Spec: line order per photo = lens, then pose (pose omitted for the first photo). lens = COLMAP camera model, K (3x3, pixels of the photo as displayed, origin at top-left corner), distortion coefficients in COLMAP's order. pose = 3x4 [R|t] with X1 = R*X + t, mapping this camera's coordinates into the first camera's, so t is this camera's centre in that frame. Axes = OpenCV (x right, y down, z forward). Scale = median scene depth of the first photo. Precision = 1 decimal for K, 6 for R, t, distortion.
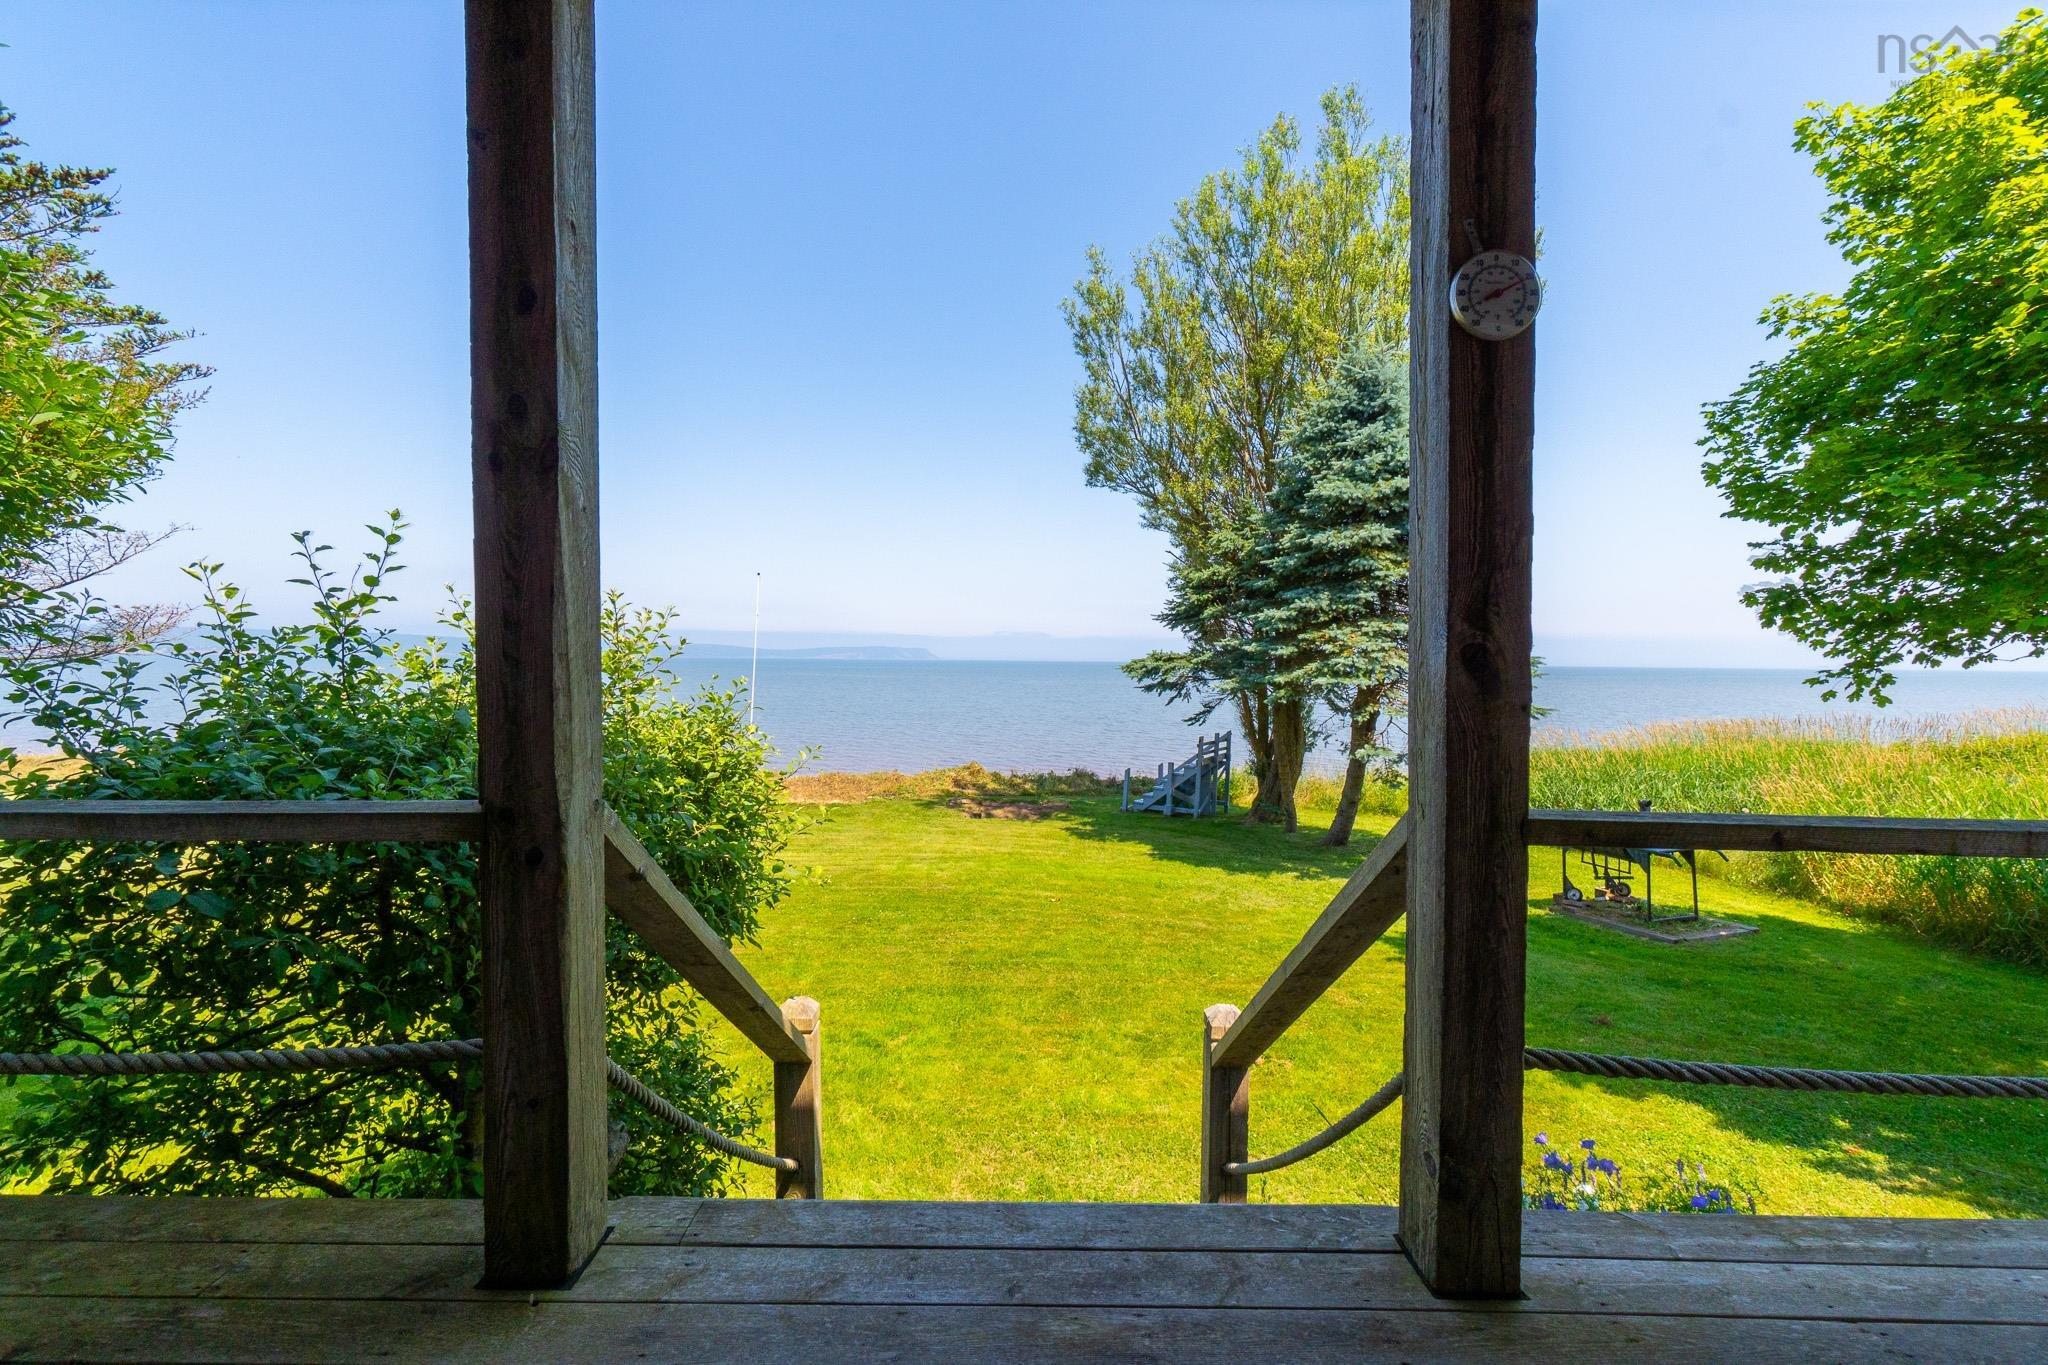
lens RADIAL K [[901.3, 0, 984.6], [0, 901.3, 674.8], [0, 0, 1]] dist [0.000051, -0.000249]
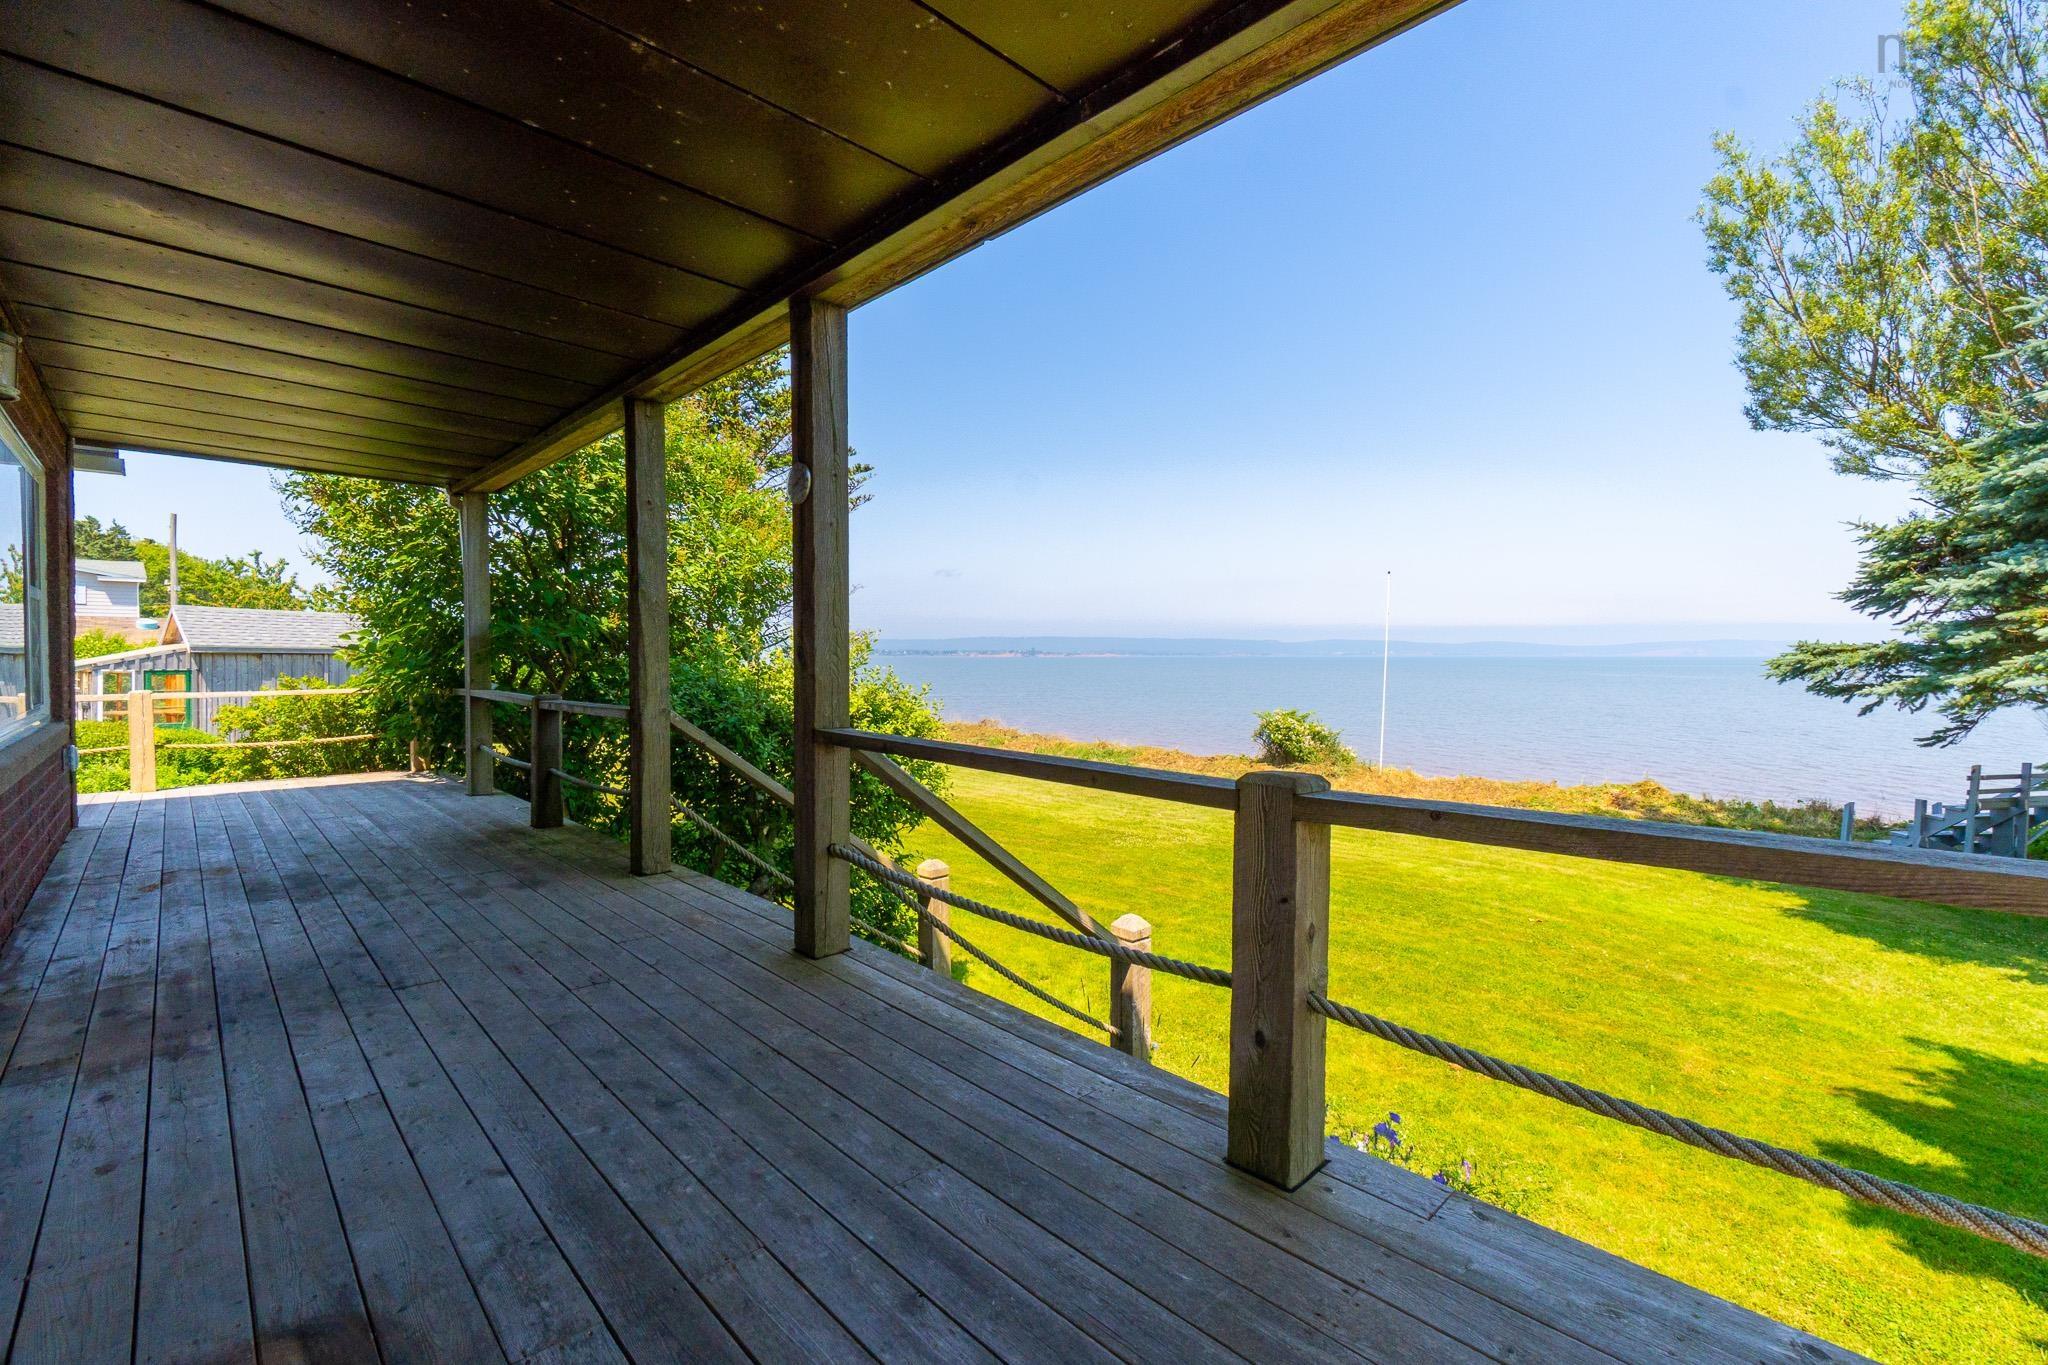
lens RADIAL K [[901.3, 0, 984.6], [0, 901.3, 674.8], [0, 0, 1]] dist [0.000051, -0.000249]
pose [[0.665780, 0.007213, -0.746114, 0.326967], [-0.006551, 0.999971, 0.003821, 0.003201], [0.746120, 0.002344, 0.665808, -0.012713]]
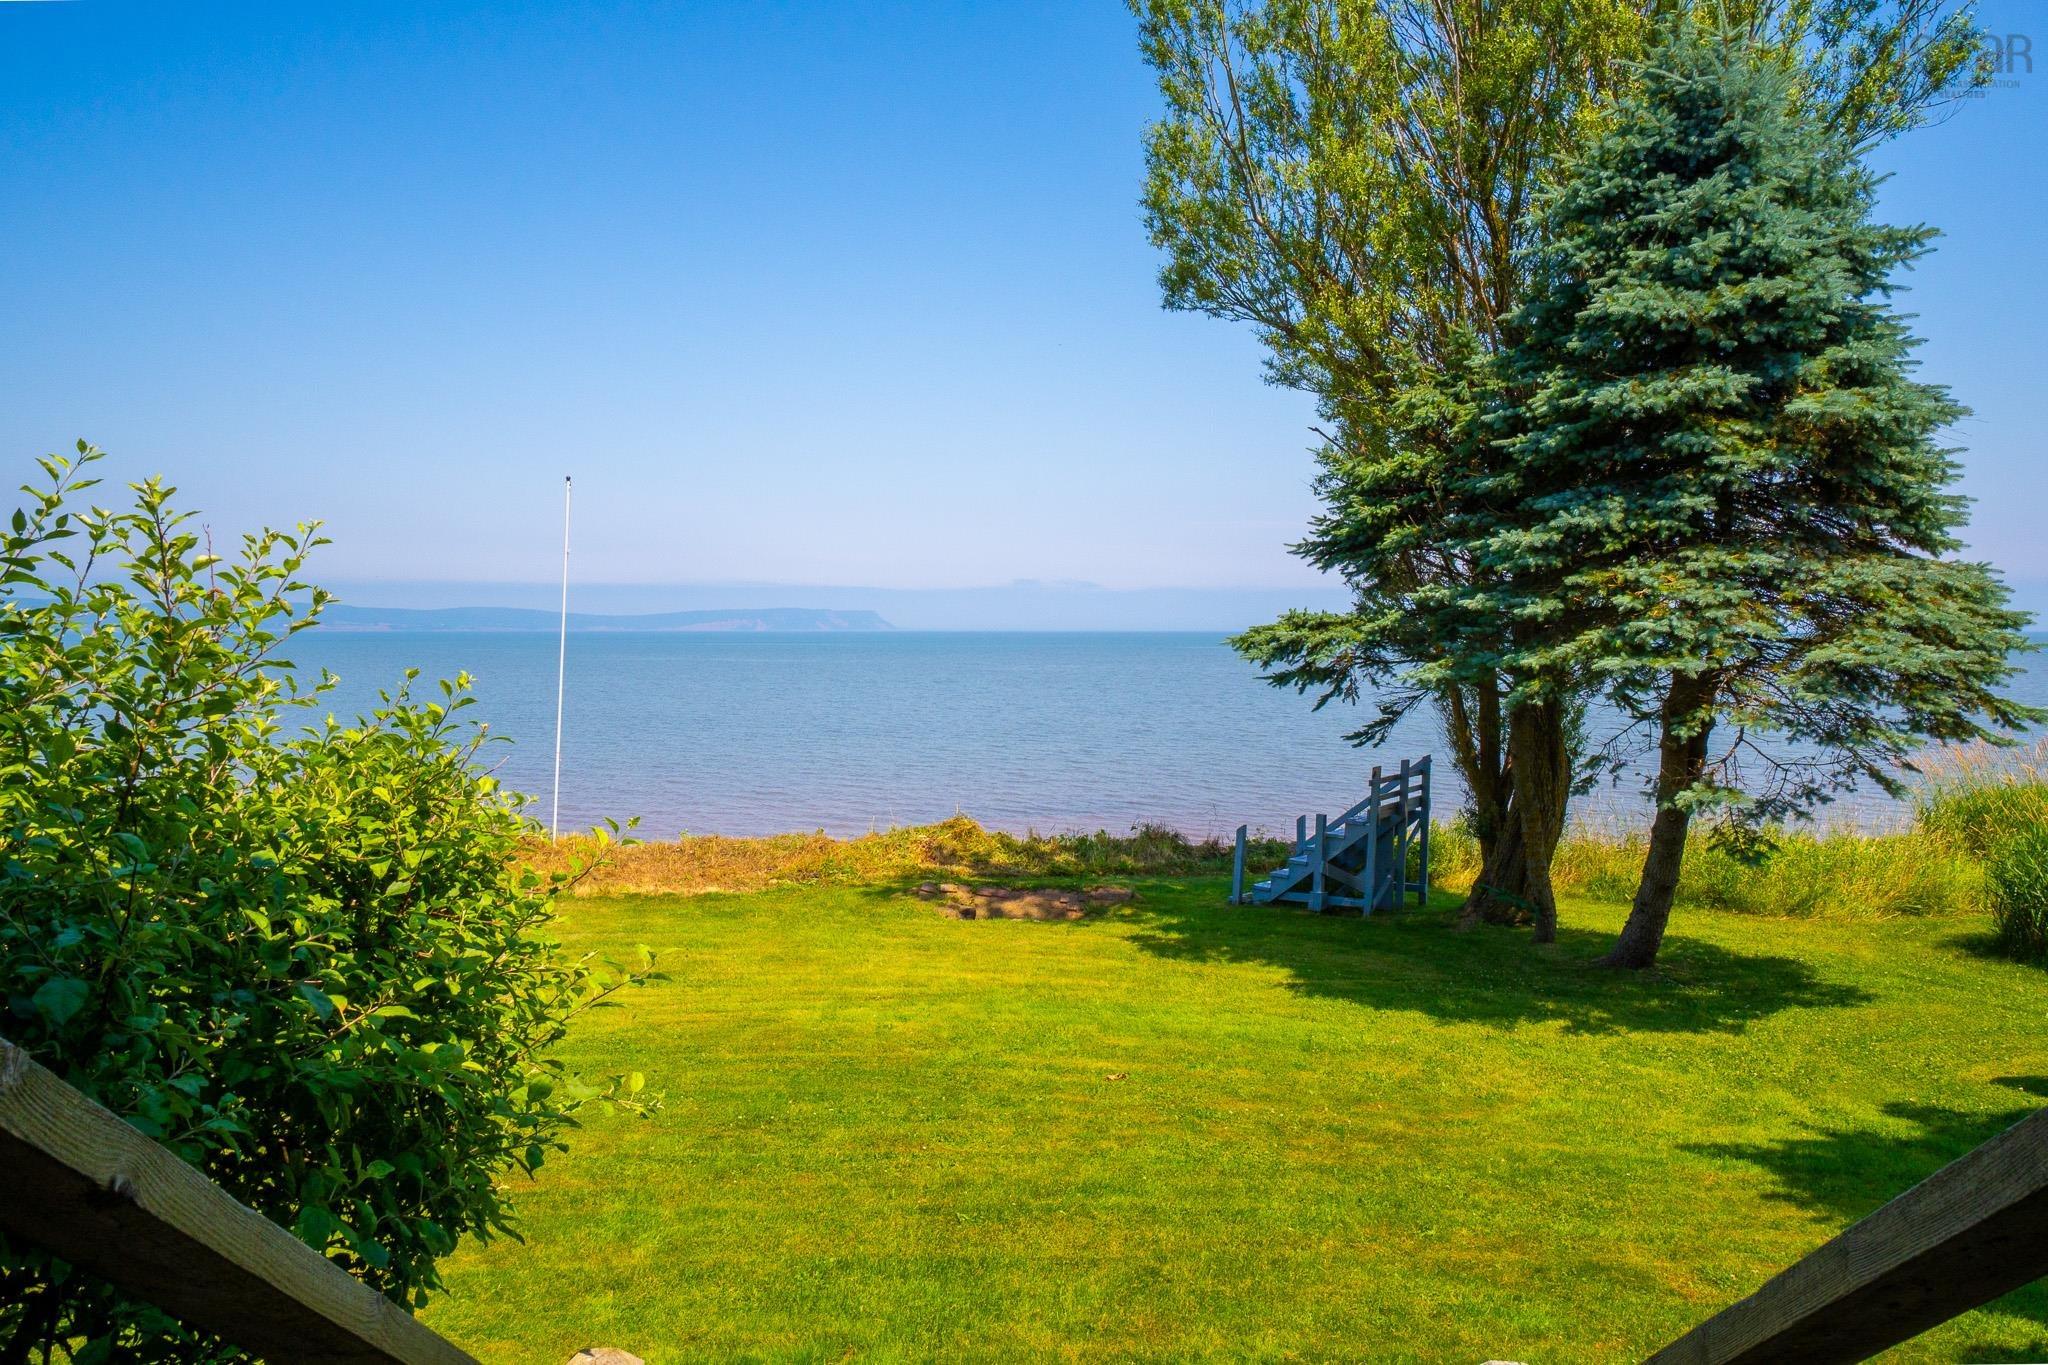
lens RADIAL K [[1577.3, 0, 969.0], [0, 1577.3, 672.4], [0, 0, 1]] dist [0.036589, 0.009990]
pose [[0.999943, -0.008973, -0.005787, -0.001414], [0.009032, 0.999906, 0.010309, -0.001018], [0.005694, -0.010360, 0.999930, 0.051714]]
